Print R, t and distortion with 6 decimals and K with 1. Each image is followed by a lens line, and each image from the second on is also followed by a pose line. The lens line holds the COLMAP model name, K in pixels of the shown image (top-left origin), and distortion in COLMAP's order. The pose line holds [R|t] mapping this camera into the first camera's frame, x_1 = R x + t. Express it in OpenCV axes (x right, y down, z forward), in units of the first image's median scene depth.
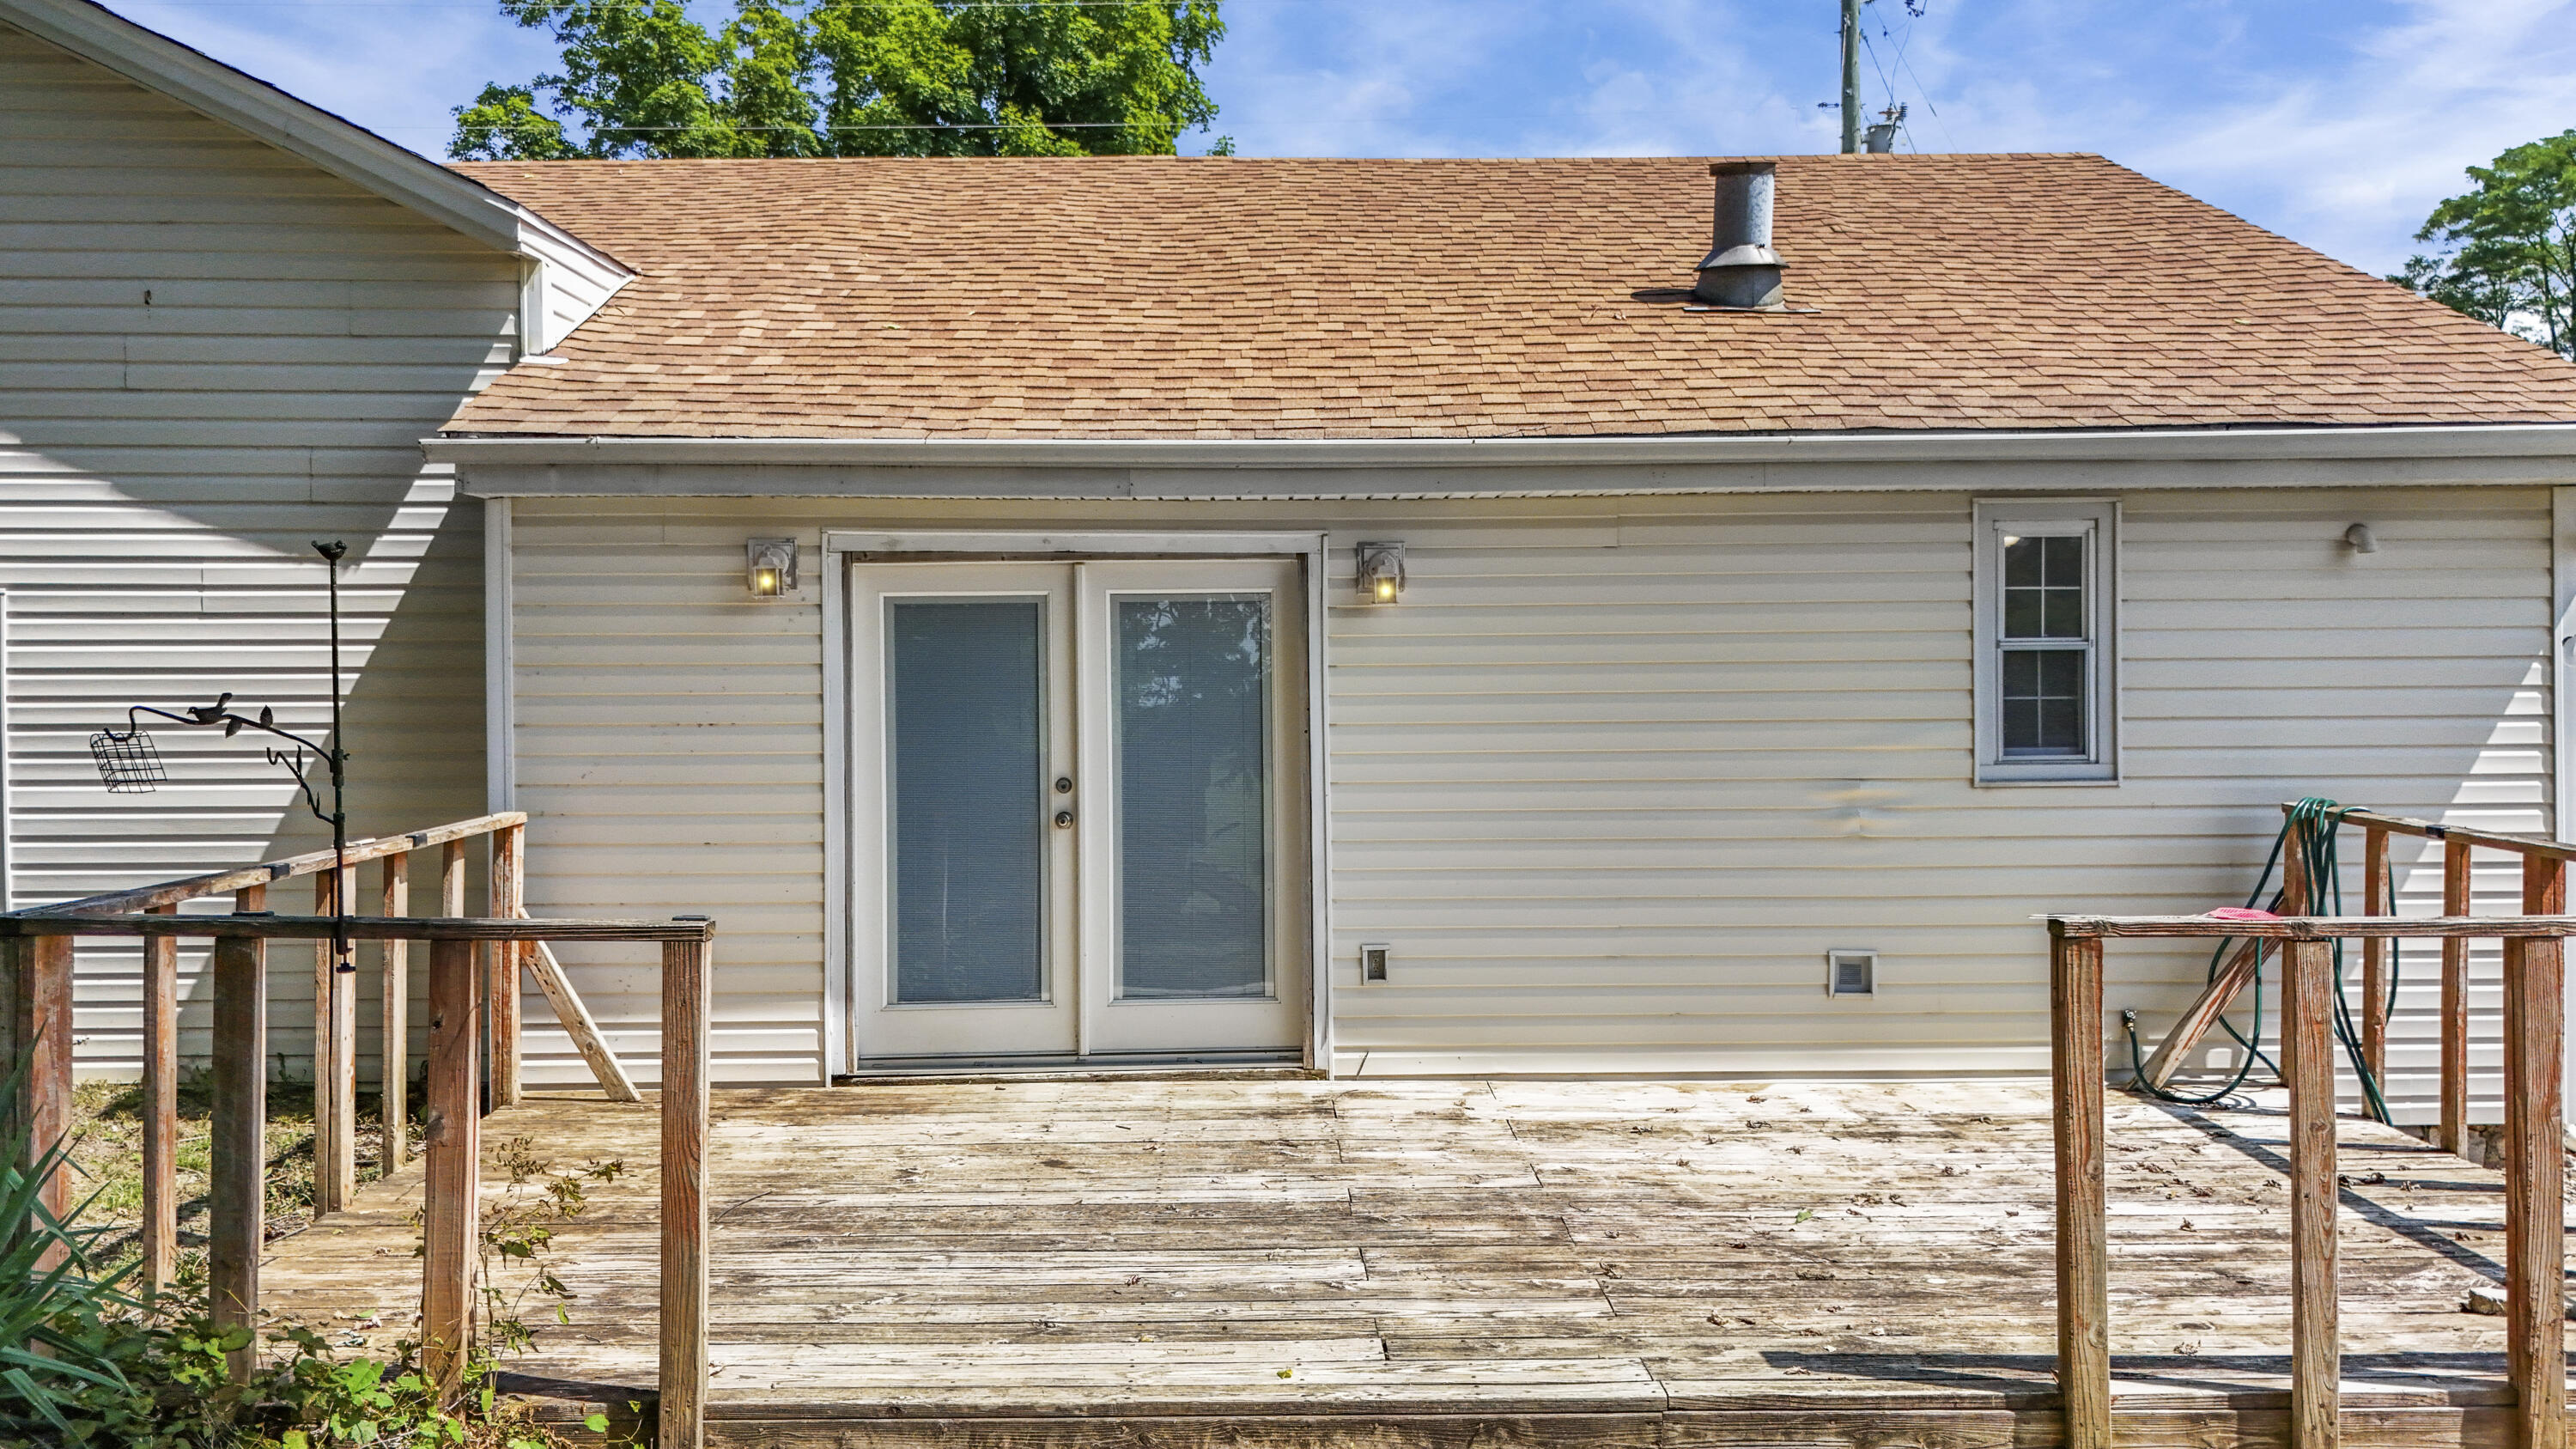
lens RADIAL K [[1921.4, 0, 1288.0], [0, 1921.4, 724.5], [0, 0, 1]] dist [0.062762, -0.045763]
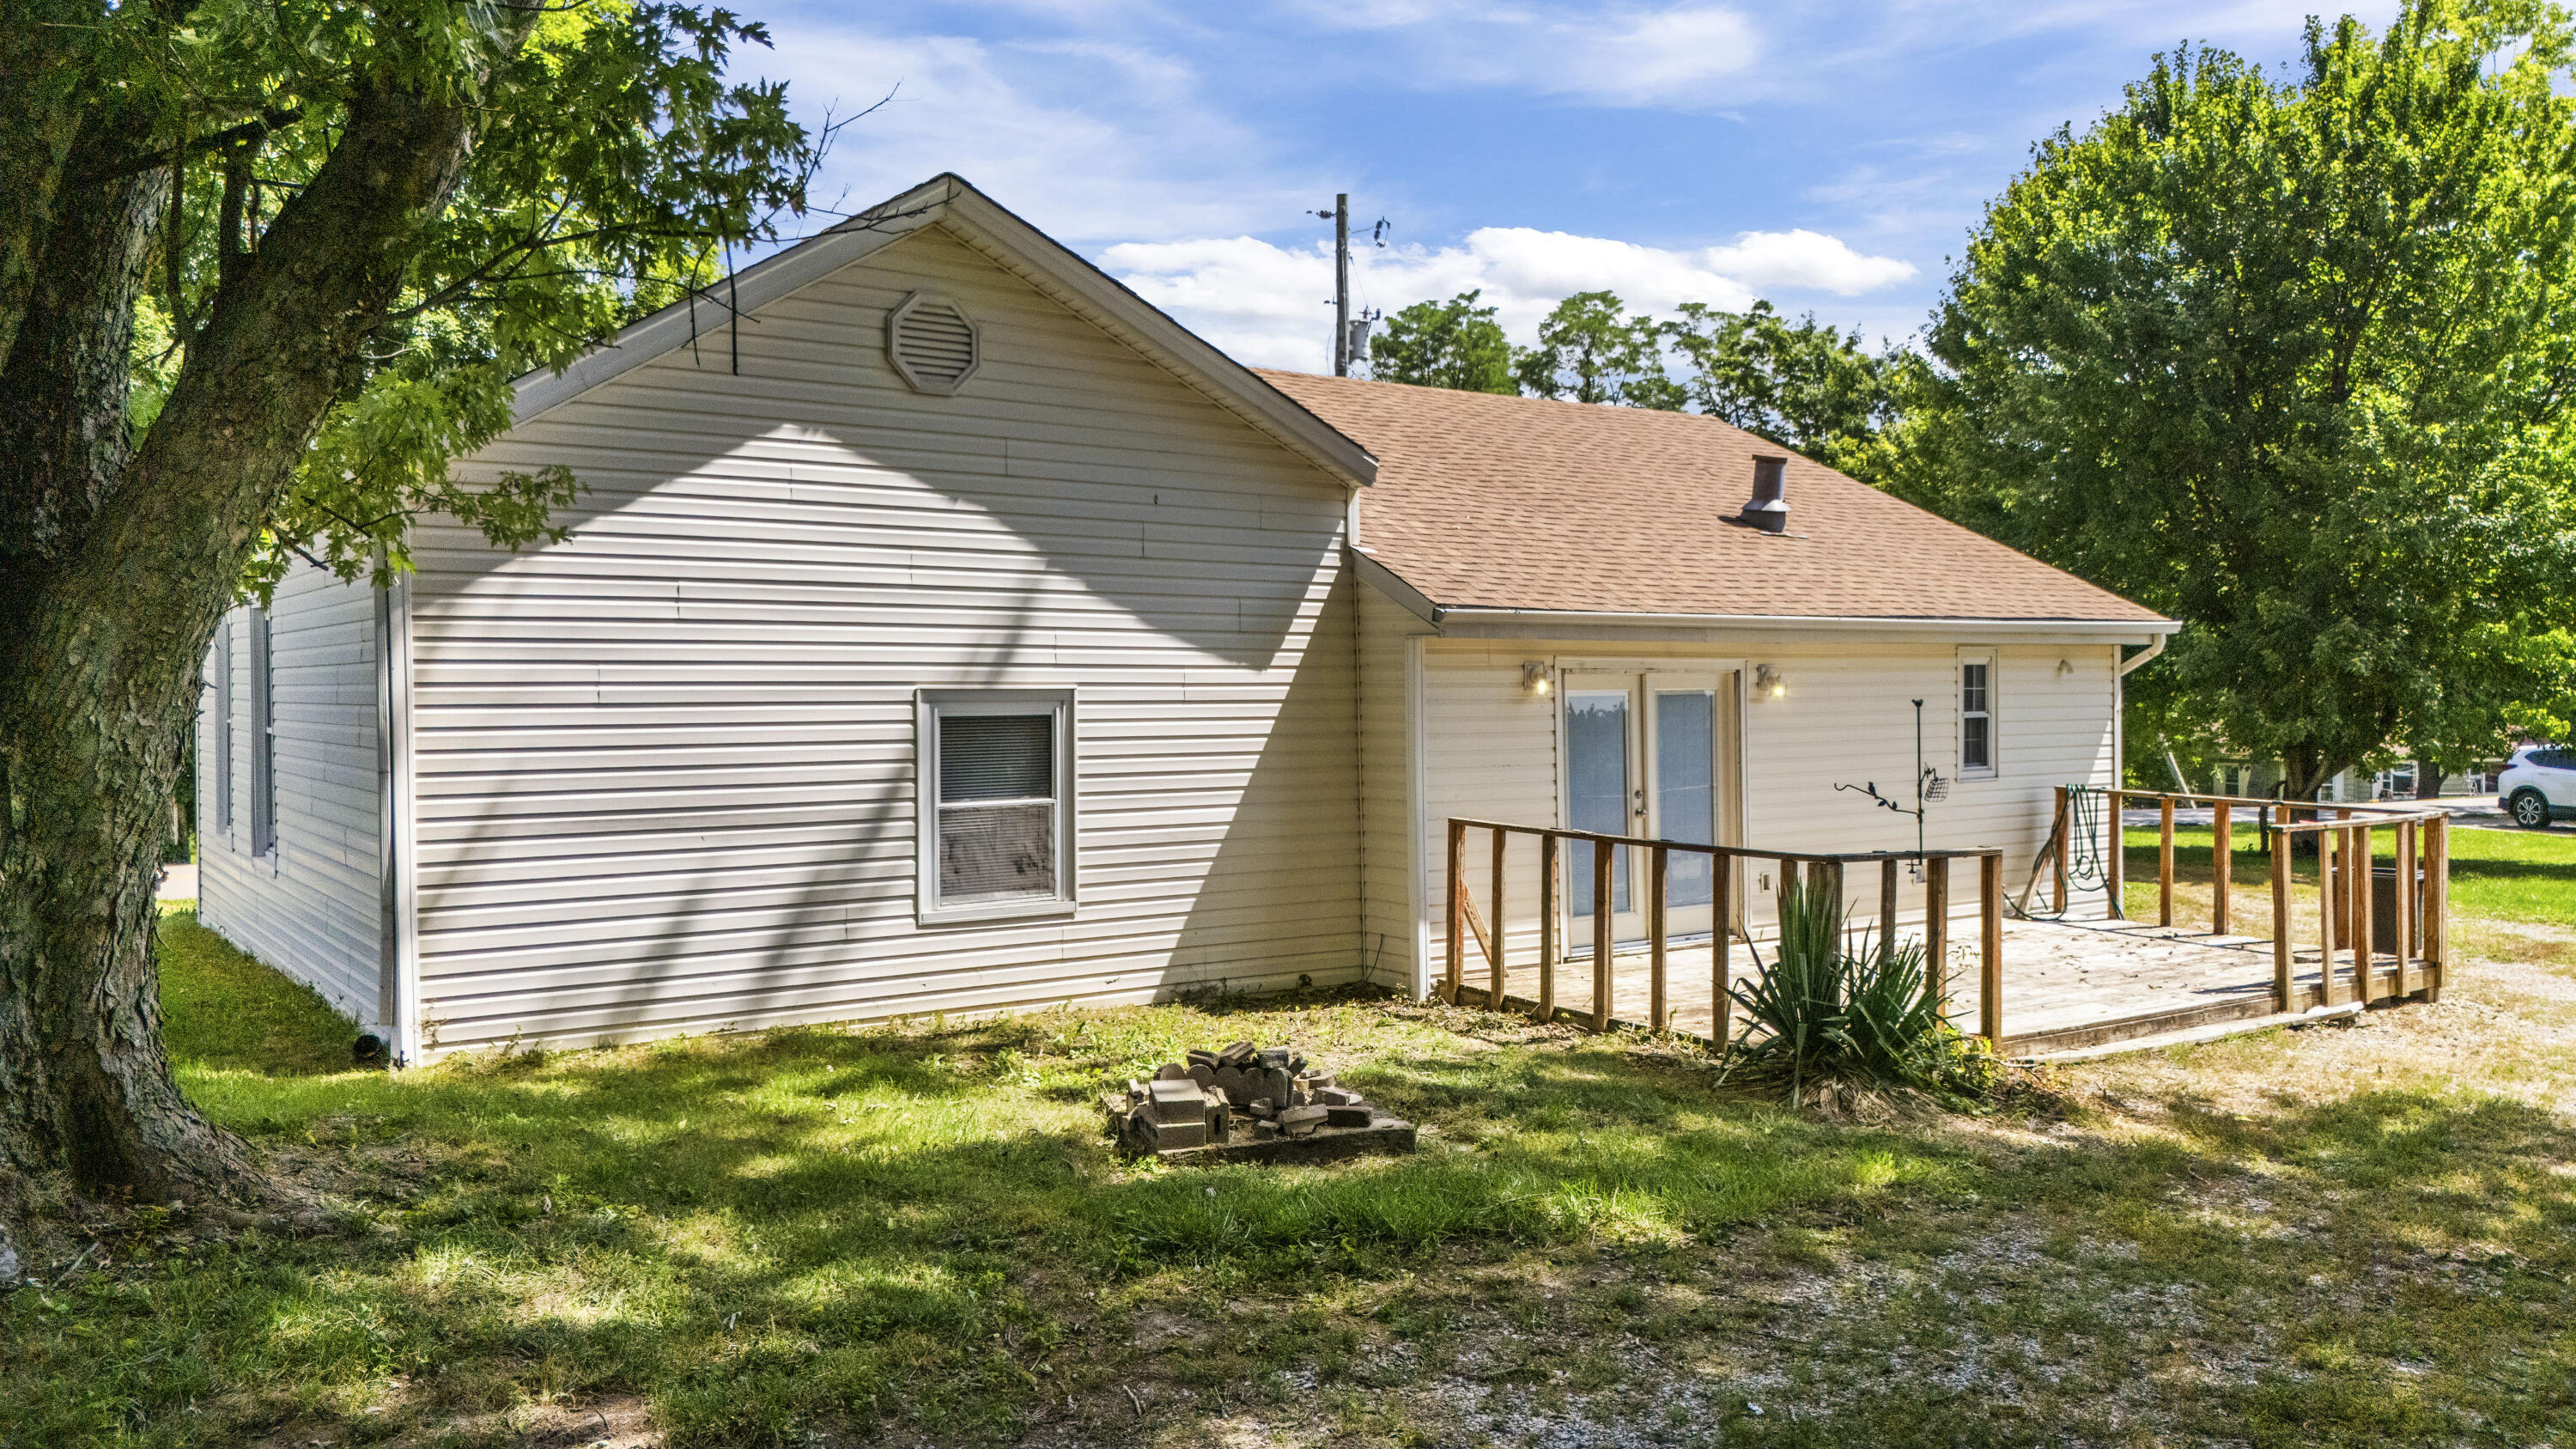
lens RADIAL K [[1921.4, 0, 1288.0], [0, 1921.4, 724.5], [0, 0, 1]] dist [0.062762, -0.045763]
pose [[0.834805, -0.009011, 0.550472, -1.403755], [0.014699, 0.999874, -0.005924, -0.029235], [-0.550349, 0.013037, 0.834833, -0.354492]]
